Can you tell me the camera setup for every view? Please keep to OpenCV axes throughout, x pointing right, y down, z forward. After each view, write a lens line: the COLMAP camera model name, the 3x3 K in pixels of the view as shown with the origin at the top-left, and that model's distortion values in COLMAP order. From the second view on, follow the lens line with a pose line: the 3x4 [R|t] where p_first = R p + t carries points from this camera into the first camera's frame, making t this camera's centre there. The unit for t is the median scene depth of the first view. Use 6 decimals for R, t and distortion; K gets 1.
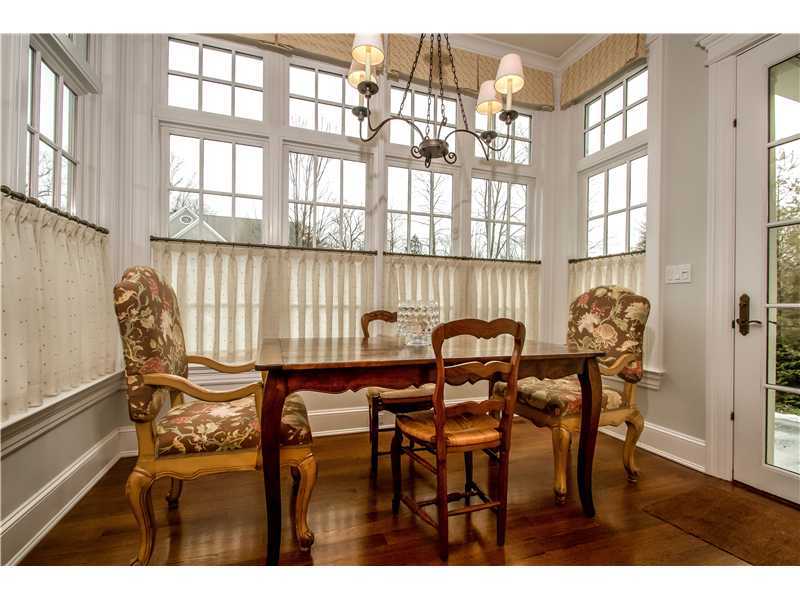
lens RADIAL K [[378.1, 0, 402.1], [0, 378.1, 302.6], [0, 0, 1]] dist [-0.000968, -0.000174]
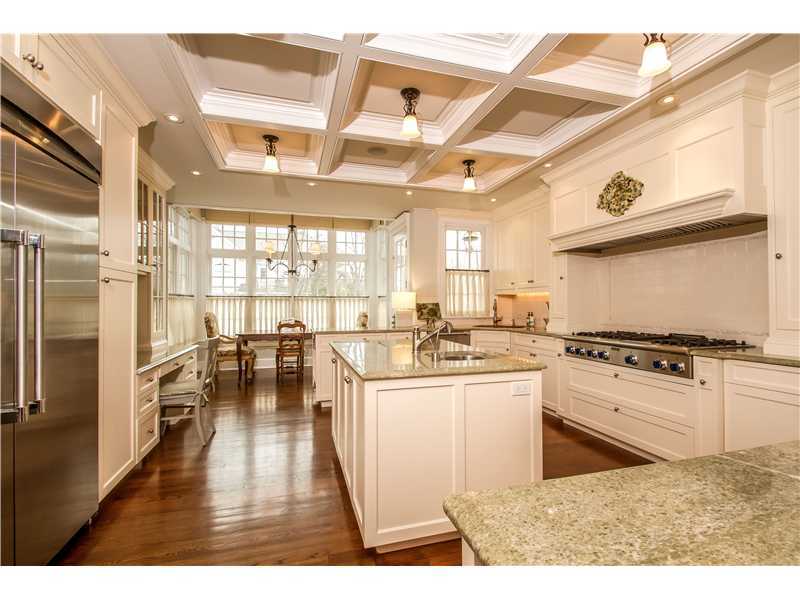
lens RADIAL K [[378.1, 0, 400.7], [0, 378.1, 300.8], [0, 0, 1]] dist [-0.000968, -0.000174]
pose [[0.998181, -0.011498, -0.059190, 0.892255], [0.011175, 0.999921, -0.005784, -0.090858], [0.059252, 0.005112, 0.998230, -1.622094]]
